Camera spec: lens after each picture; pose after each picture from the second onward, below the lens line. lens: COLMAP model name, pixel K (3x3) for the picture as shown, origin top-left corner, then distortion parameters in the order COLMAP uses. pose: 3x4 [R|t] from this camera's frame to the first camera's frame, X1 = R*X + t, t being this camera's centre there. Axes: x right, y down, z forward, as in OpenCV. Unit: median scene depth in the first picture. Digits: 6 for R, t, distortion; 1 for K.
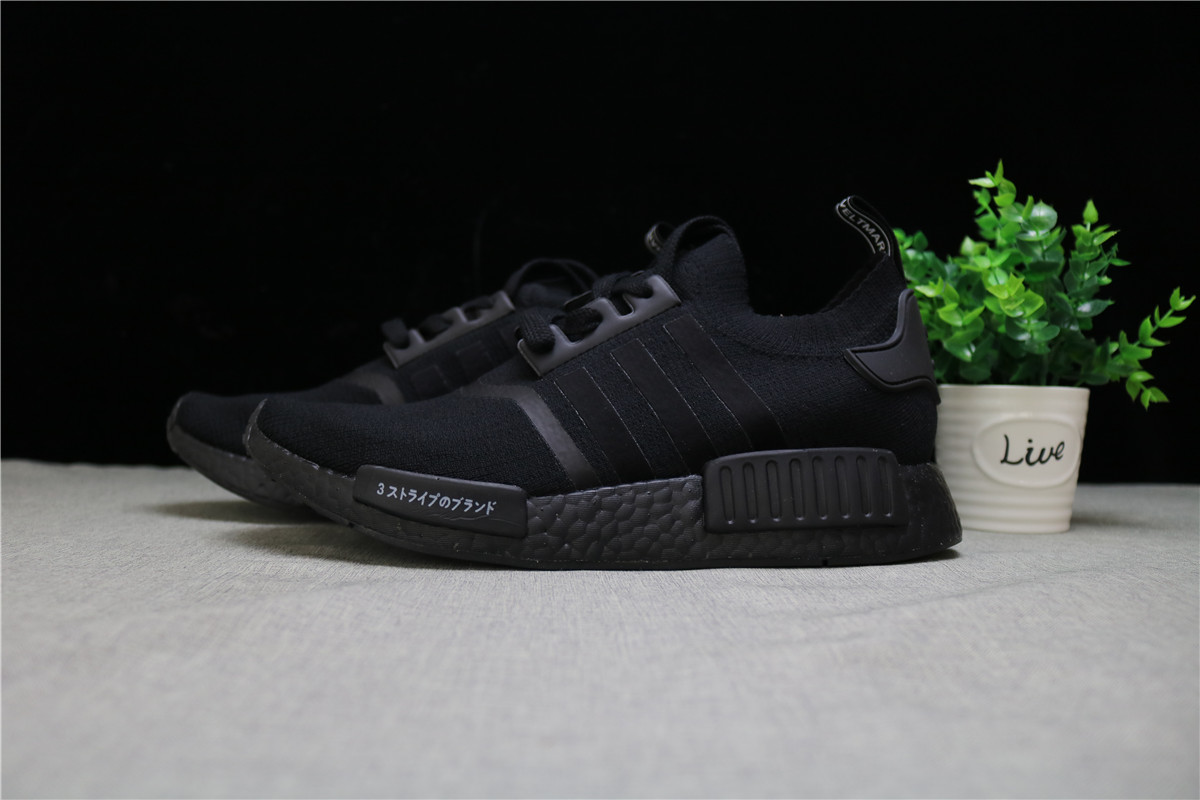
lens RADIAL K [[618.1, 0, 600.0], [0, 618.1, 400.0], [0, 0, 1]] dist [0.002362, 0.000280]
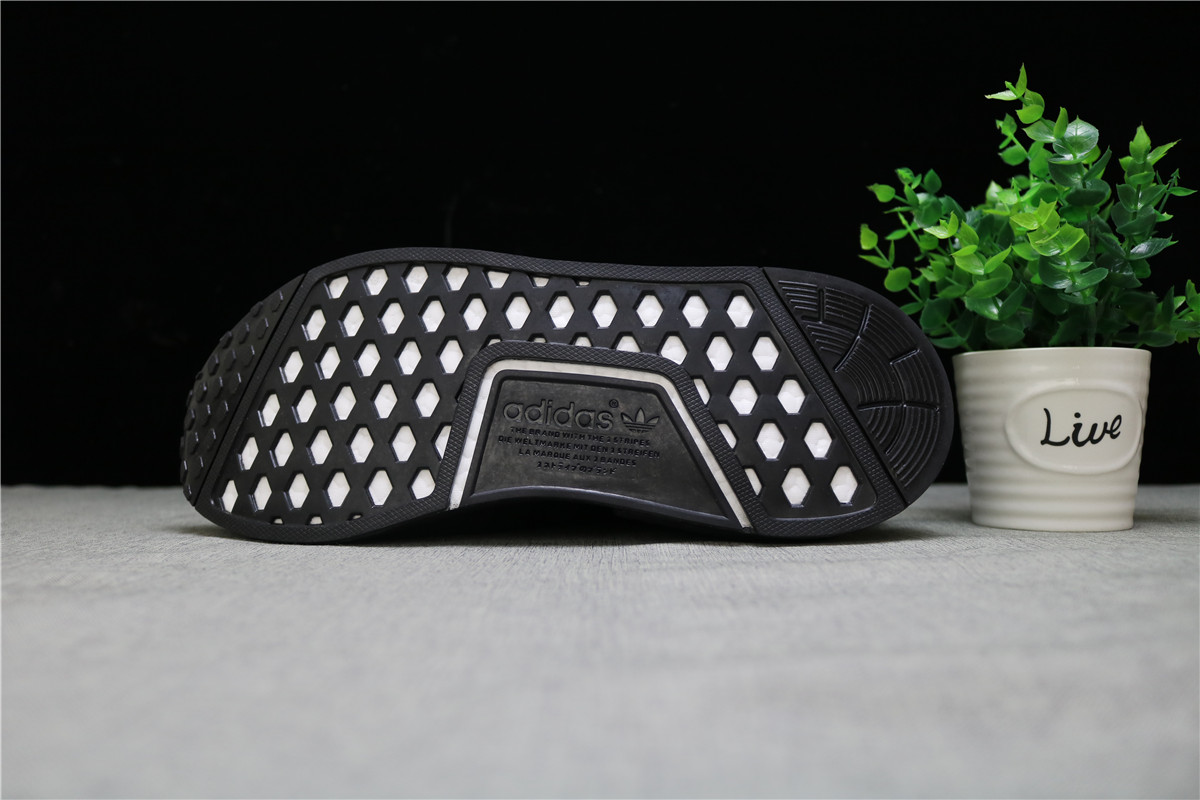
lens RADIAL K [[642.8, 0, 600.0], [0, 642.8, 400.0], [0, 0, 1]] dist [-0.001190, -0.000606]
pose [[0.998817, -0.021680, -0.043538, 0.114996], [0.020322, 0.999301, -0.031389, 0.059874], [0.044188, 0.030467, 0.998559, 0.142787]]
